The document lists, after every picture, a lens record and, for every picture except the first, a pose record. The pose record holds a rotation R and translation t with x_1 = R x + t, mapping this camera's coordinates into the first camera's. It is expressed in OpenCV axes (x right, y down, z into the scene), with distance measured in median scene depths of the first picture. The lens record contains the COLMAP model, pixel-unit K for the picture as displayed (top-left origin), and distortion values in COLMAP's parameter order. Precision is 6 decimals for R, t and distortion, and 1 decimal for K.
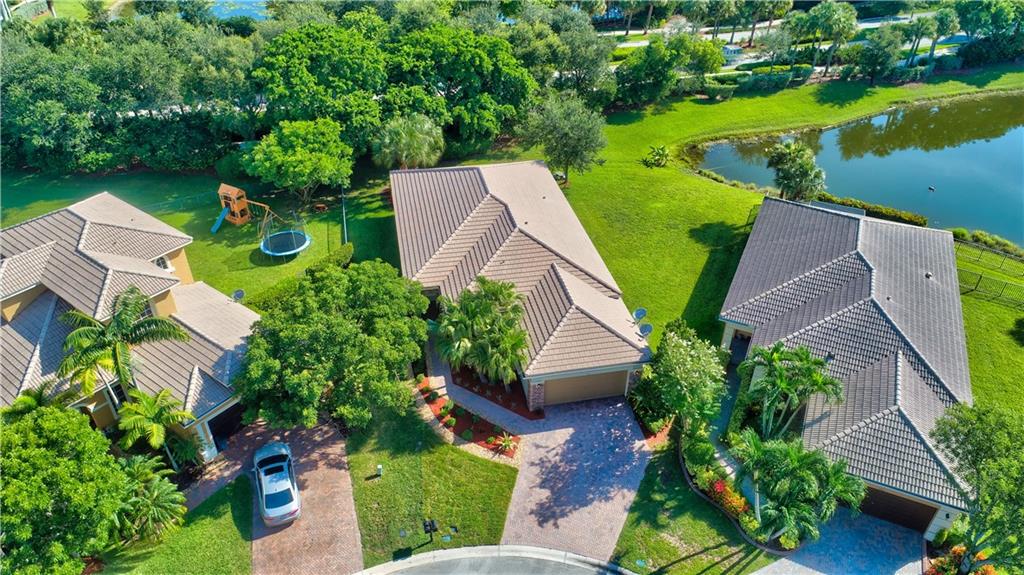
lens RADIAL K [[685.8, 0, 511.9], [0, 685.8, 294.8], [0, 0, 1]] dist [-0.000572, -0.002569]
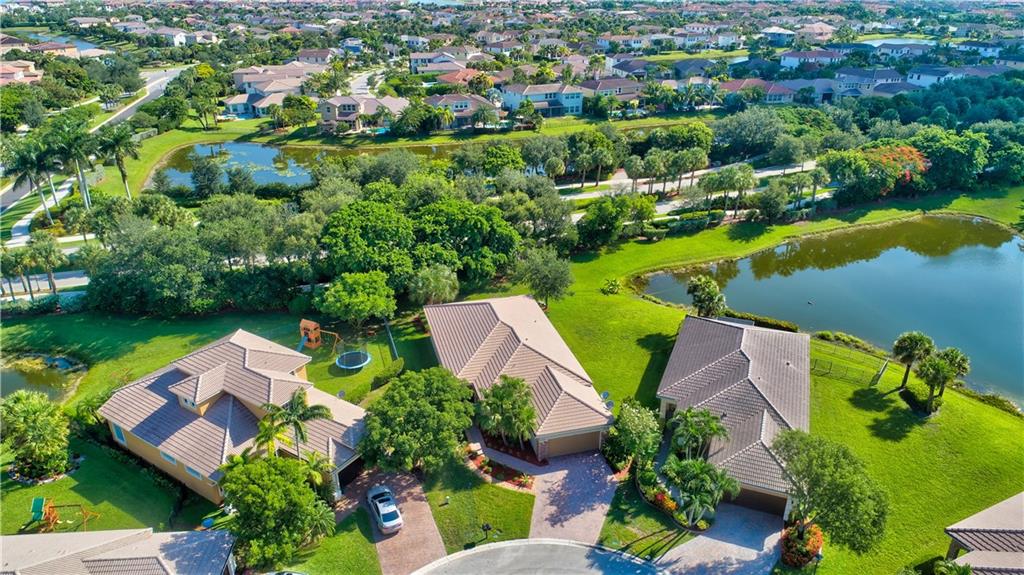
lens RADIAL K [[685.8, 0, 511.9], [0, 685.8, 294.8], [0, 0, 1]] dist [-0.000572, -0.002569]
pose [[0.997916, -0.034025, 0.054828, -0.073919], [0.042618, 0.985524, -0.164089, 0.036015], [-0.048451, 0.166084, 0.984921, -0.403172]]
